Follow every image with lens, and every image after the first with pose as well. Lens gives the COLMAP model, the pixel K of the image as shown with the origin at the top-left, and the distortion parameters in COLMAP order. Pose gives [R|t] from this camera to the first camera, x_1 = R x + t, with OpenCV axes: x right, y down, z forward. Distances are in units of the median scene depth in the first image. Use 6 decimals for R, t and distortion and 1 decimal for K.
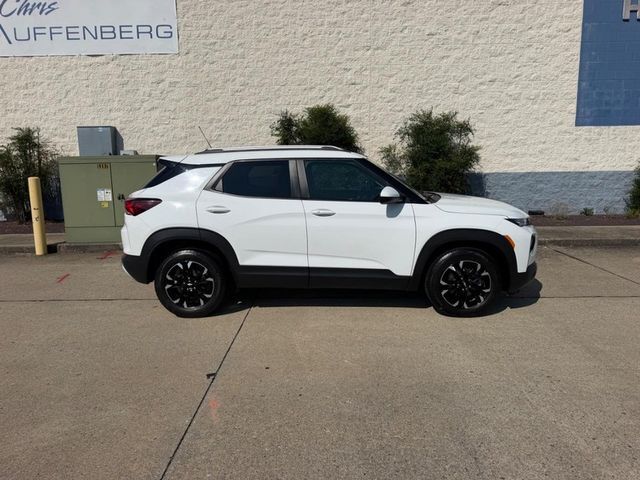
lens RADIAL K [[451.9, 0, 318.1], [0, 451.9, 221.1], [0, 0, 1]] dist [0.003023, -0.025277]
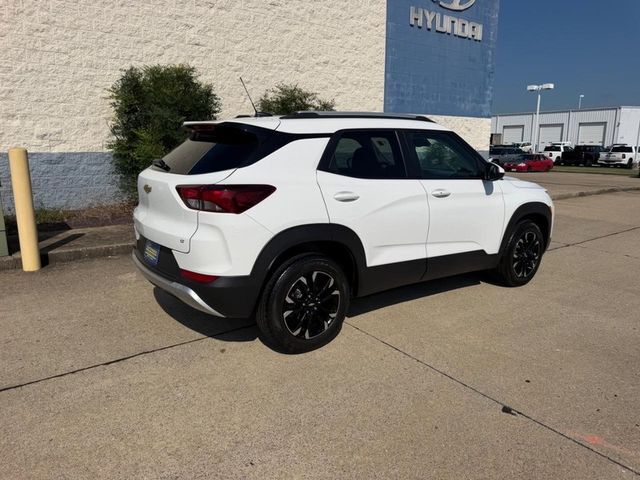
lens RADIAL K [[451.9, 0, 318.1], [0, 451.9, 221.1], [0, 0, 1]] dist [0.003023, -0.025277]
pose [[0.794464, -0.077606, 0.602332, -0.281501], [0.050314, 0.996803, 0.062068, -0.013165], [-0.605223, -0.019005, 0.795829, 0.178772]]
